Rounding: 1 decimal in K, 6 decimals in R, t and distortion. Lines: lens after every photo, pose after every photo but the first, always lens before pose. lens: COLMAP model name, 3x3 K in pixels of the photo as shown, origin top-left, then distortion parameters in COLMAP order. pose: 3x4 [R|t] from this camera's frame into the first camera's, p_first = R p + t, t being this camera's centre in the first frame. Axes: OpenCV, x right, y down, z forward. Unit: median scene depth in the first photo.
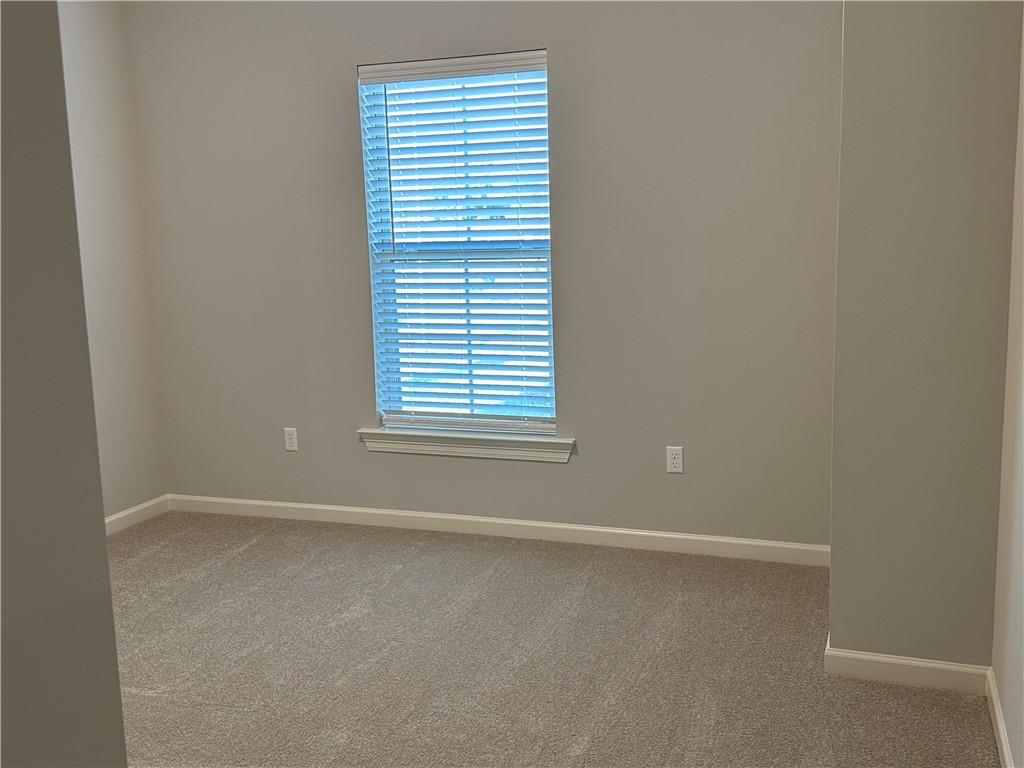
lens RADIAL K [[1010.6, 0, 513.3], [0, 1010.6, 381.9], [0, 0, 1]] dist [0.008886, 0.000000]
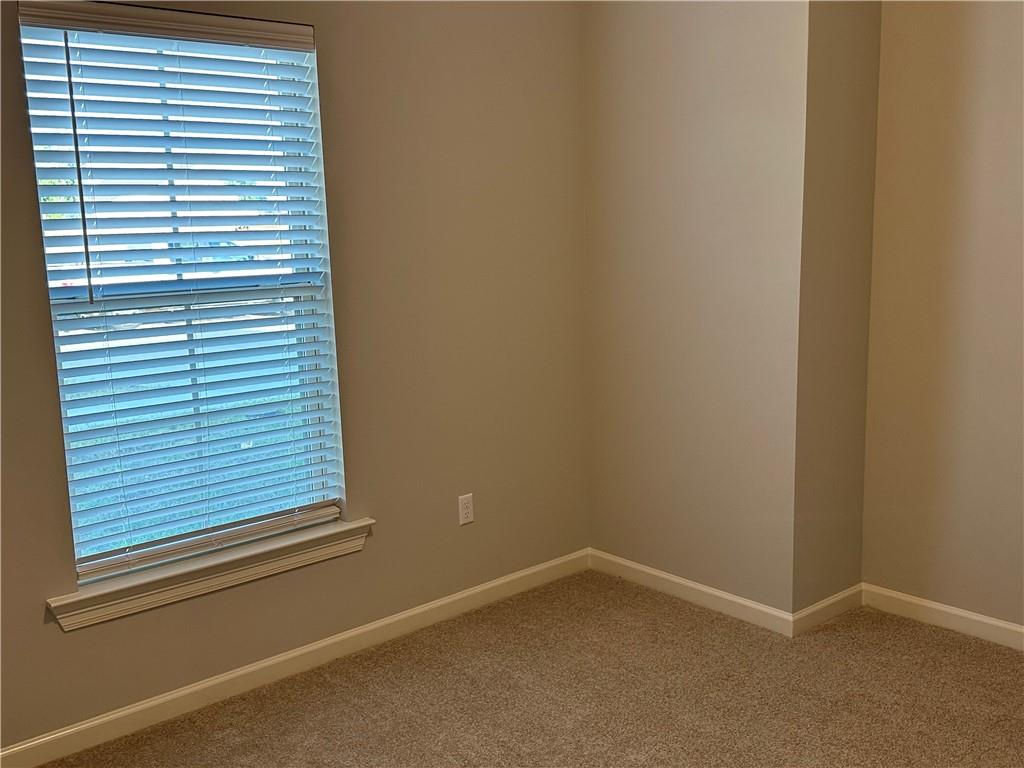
lens RADIAL K [[1010.6, 0, 511.9], [0, 1010.6, 384.4], [0, 0, 1]] dist [0.008886, 0.000000]
pose [[0.477276, -0.134347, 0.868423, -0.550260], [0.159548, 0.985067, 0.064707, -0.078768], [-0.864148, 0.107672, 0.491583, 0.480638]]
